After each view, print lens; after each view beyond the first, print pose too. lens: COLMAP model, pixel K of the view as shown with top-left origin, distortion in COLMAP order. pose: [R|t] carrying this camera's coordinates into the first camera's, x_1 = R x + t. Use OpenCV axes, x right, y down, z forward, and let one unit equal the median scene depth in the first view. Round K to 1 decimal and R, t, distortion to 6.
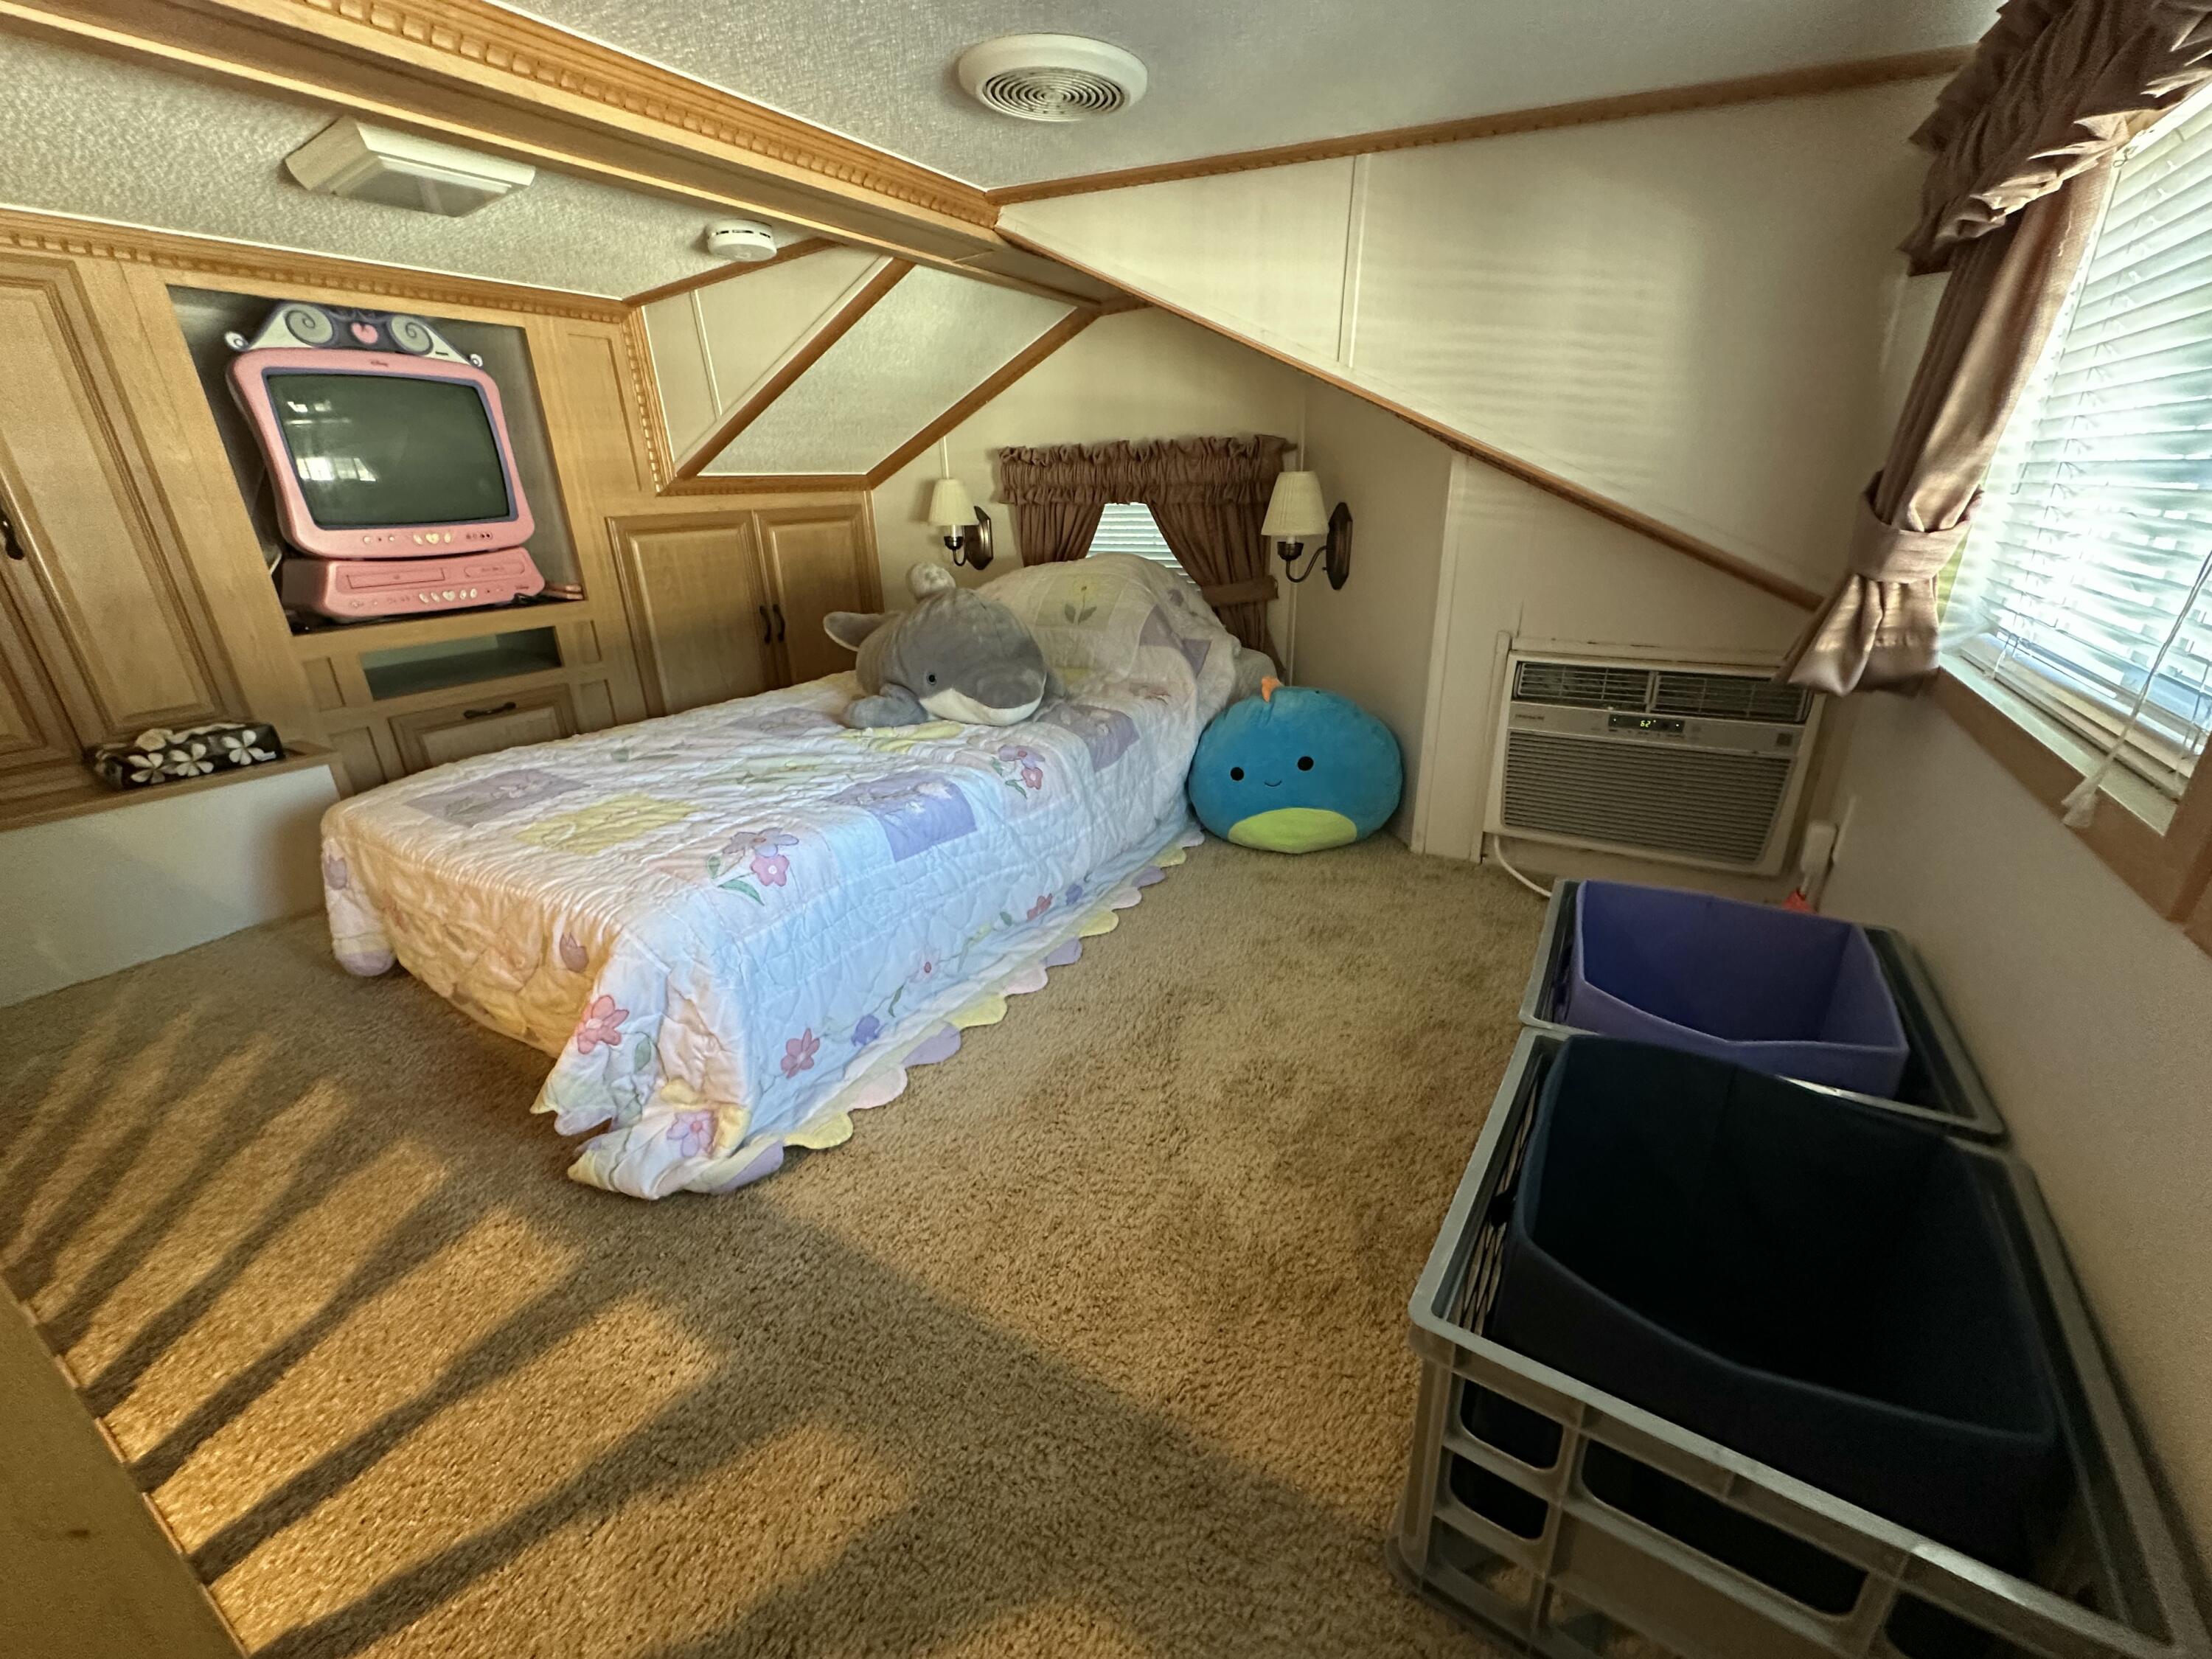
lens RADIAL K [[872.3, 0, 1110.9], [0, 872.3, 814.4], [0, 0, 1]] dist [-0.001334, 0.000007]
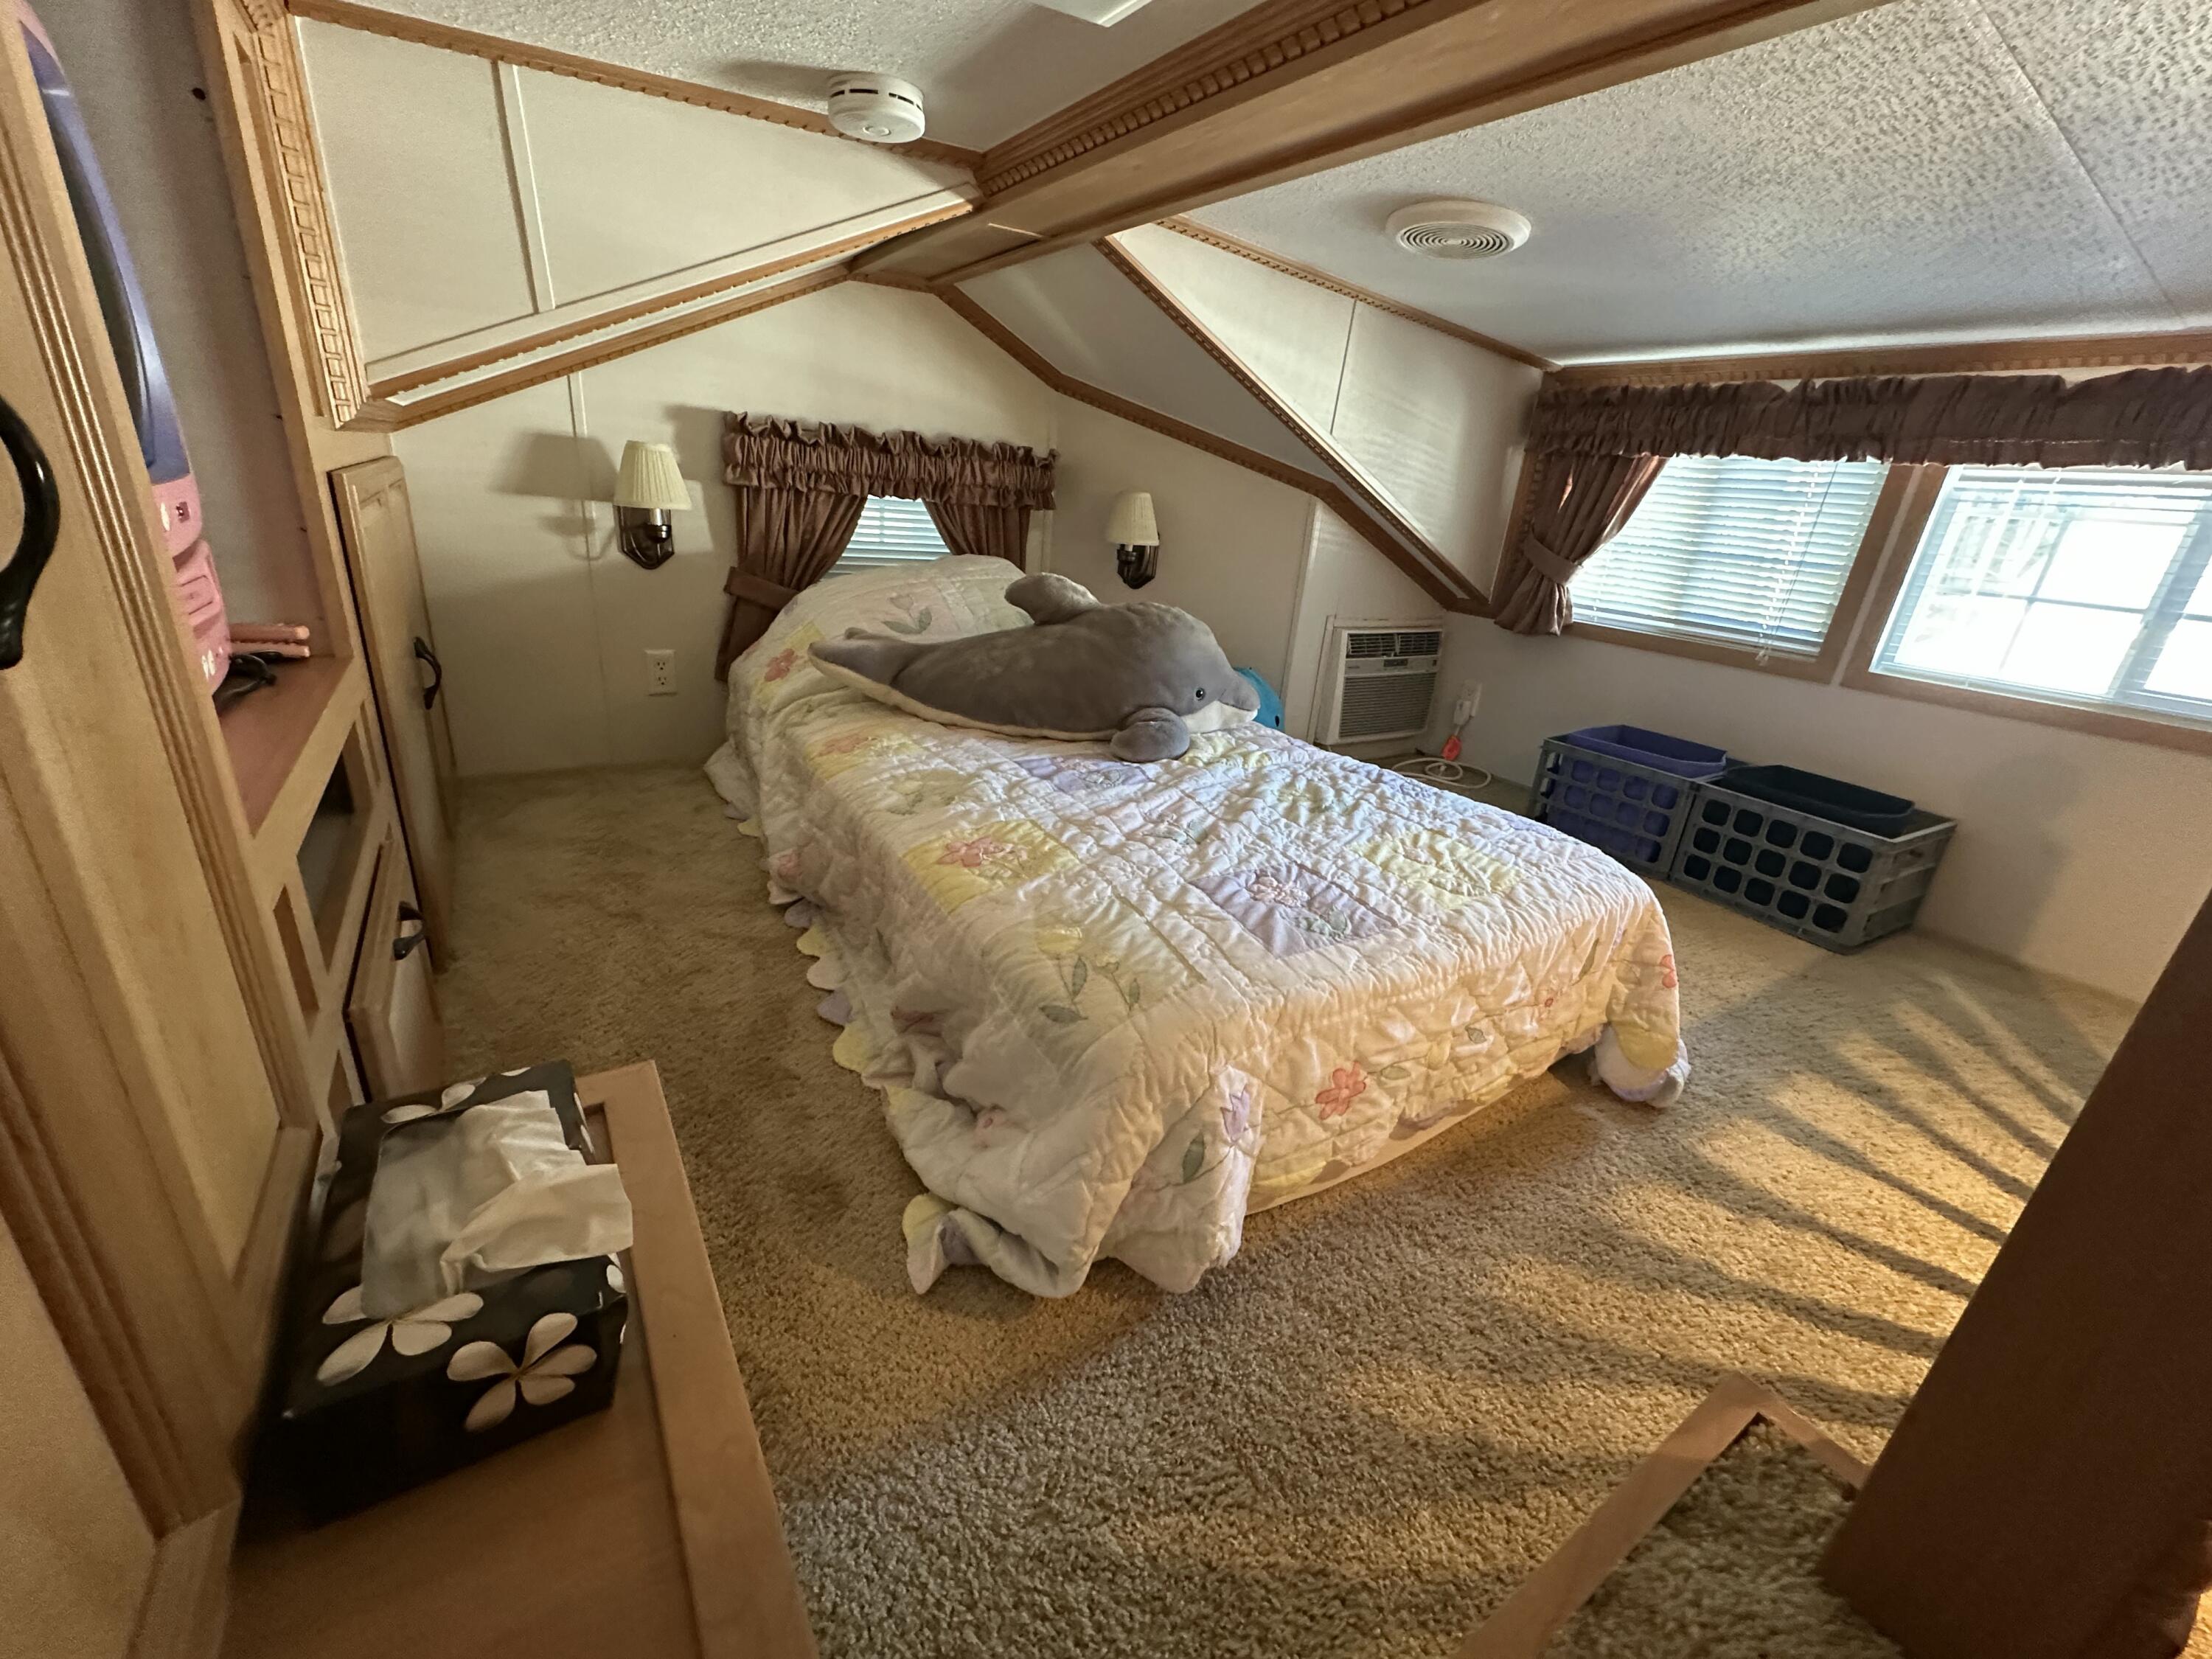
lens RADIAL K [[882.5, 0, 1106.0], [0, 882.5, 829.5], [0, 0, 1]] dist [-0.003111, 0.000199]
pose [[0.437953, -0.265079, 0.859028, -1.217049], [0.228059, 0.957042, 0.179054, -0.221101], [-0.869589, 0.117492, 0.479593, 0.641806]]
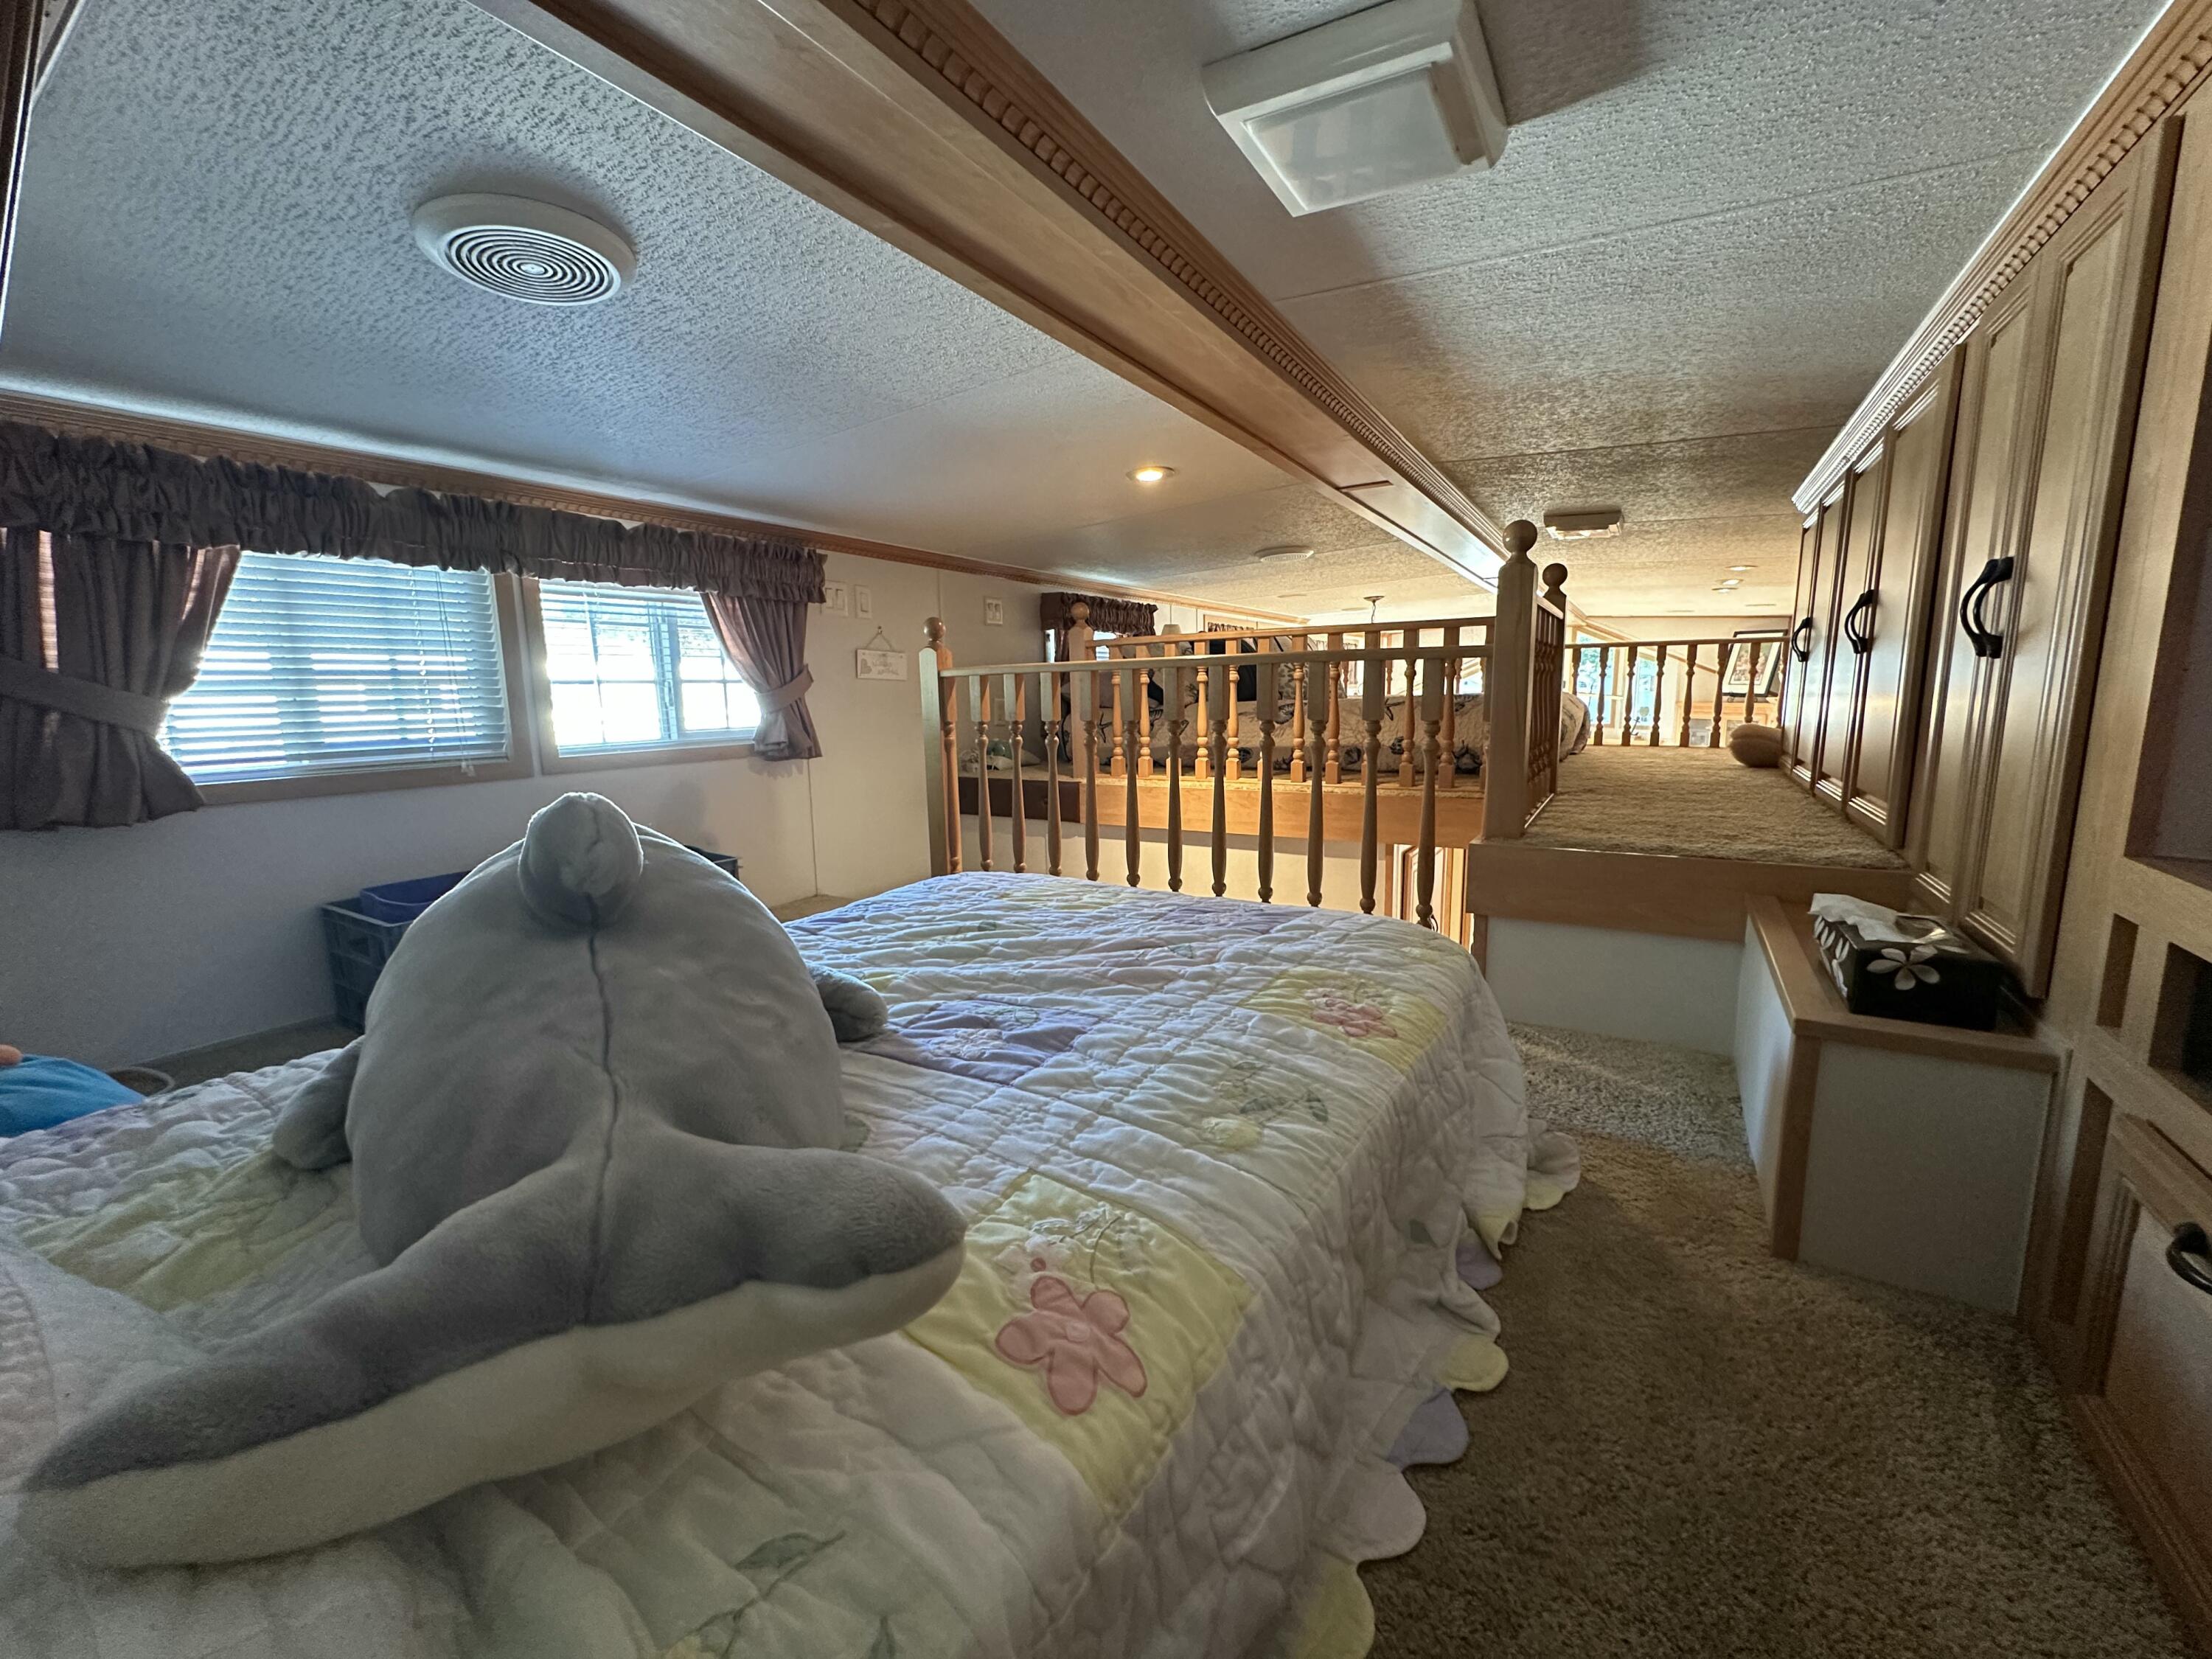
lens RADIAL K [[872.3, 0, 1110.9], [0, 872.3, 814.4], [0, 0, 1]] dist [-0.001334, 0.000007]
pose [[-0.998885, 0.045736, 0.011707, -0.509202], [0.045576, 0.869530, 0.491772, -0.523612], [0.012312, 0.491758, -0.870645, 1.526328]]
